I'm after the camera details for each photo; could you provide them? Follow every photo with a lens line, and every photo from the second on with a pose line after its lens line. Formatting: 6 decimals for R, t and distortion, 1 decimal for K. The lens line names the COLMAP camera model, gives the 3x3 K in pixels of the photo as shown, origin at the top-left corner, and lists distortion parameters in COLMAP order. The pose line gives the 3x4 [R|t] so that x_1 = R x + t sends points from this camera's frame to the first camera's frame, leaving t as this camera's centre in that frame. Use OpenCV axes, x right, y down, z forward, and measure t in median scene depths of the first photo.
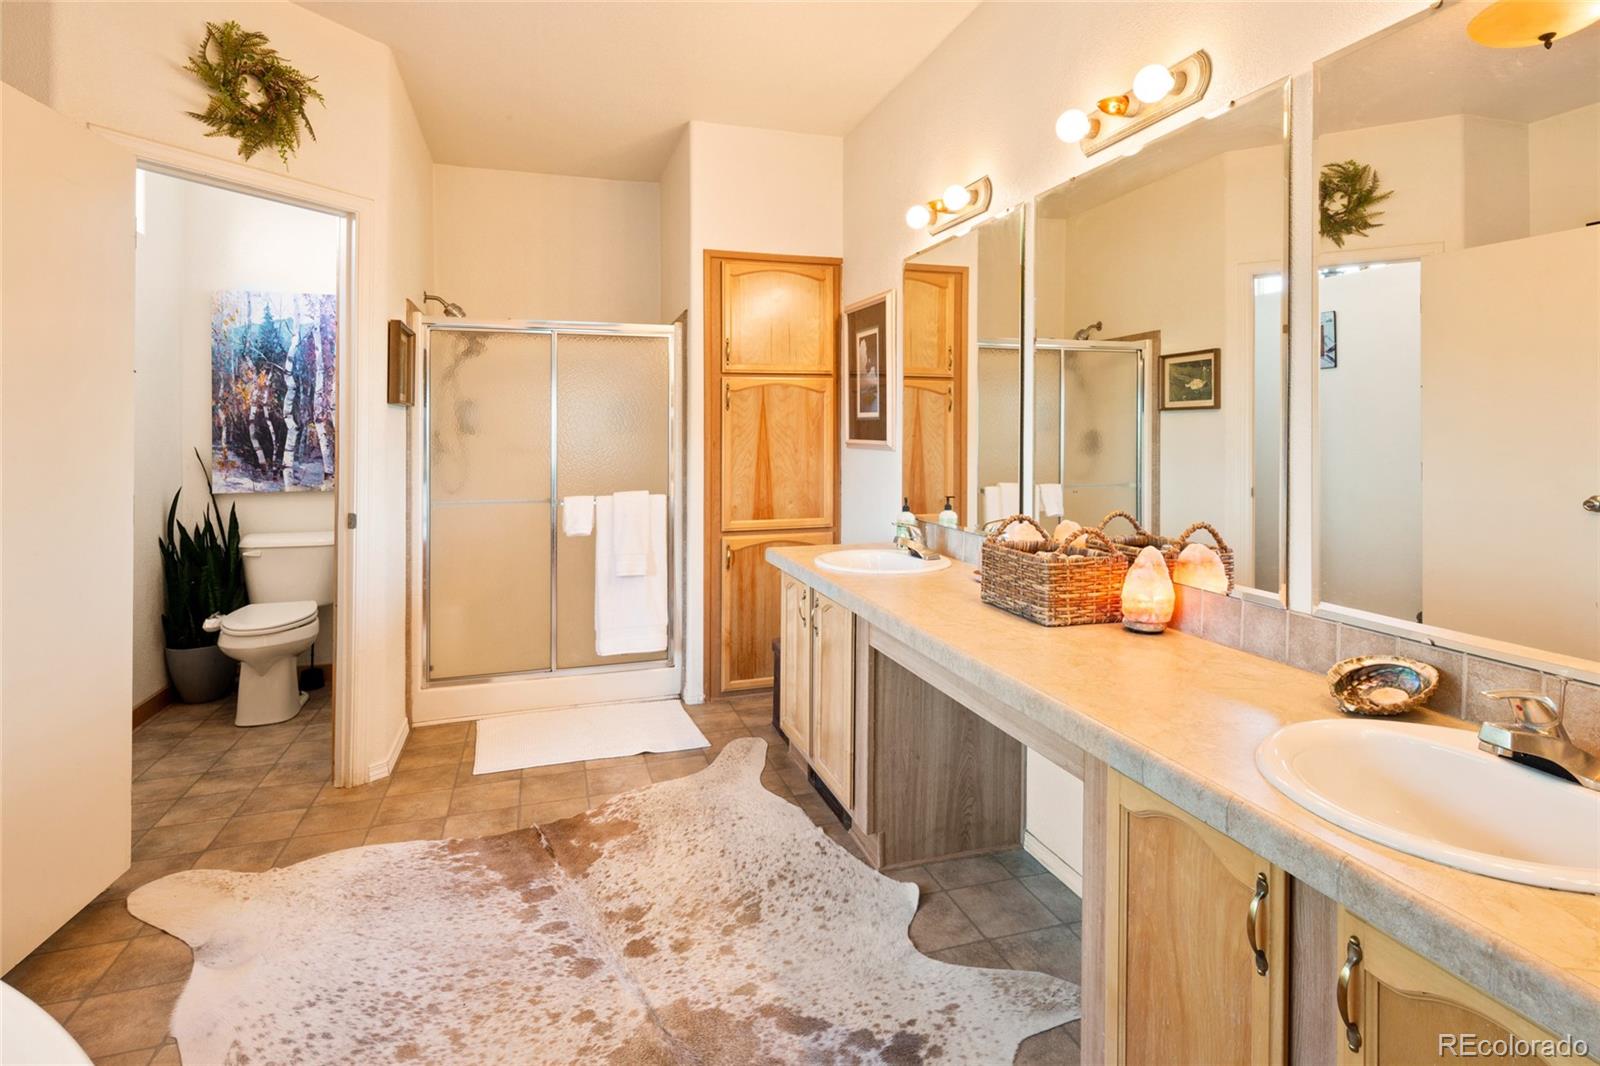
lens RADIAL K [[814.7, 0, 802.5], [0, 814.7, 437.4], [0, 0, 1]] dist [-0.000011, -0.001486]
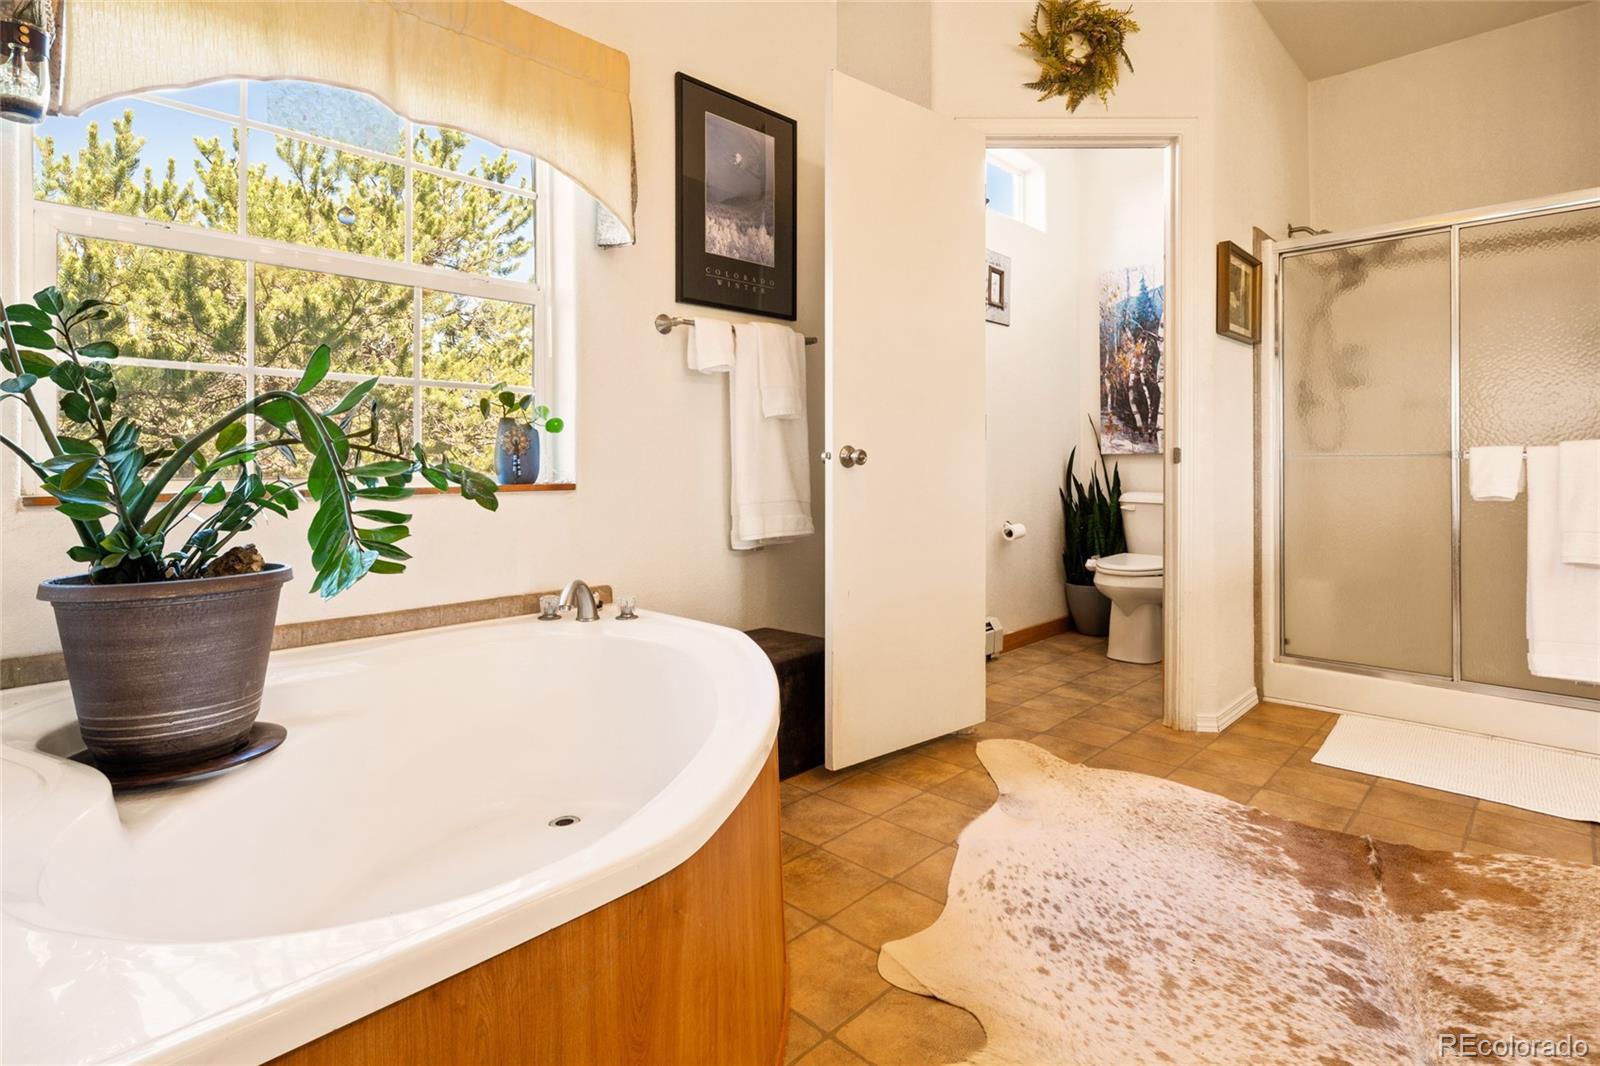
lens RADIAL K [[793.7, 0, 807.4], [0, 793.7, 470.1], [0, 0, 1]] dist [-0.000161, -0.000777]
pose [[0.466336, 0.004872, -0.884594, 0.093054], [-0.002848, 0.999988, 0.004006, 0.133602], [0.884603, 0.000651, 0.466344, 0.187666]]
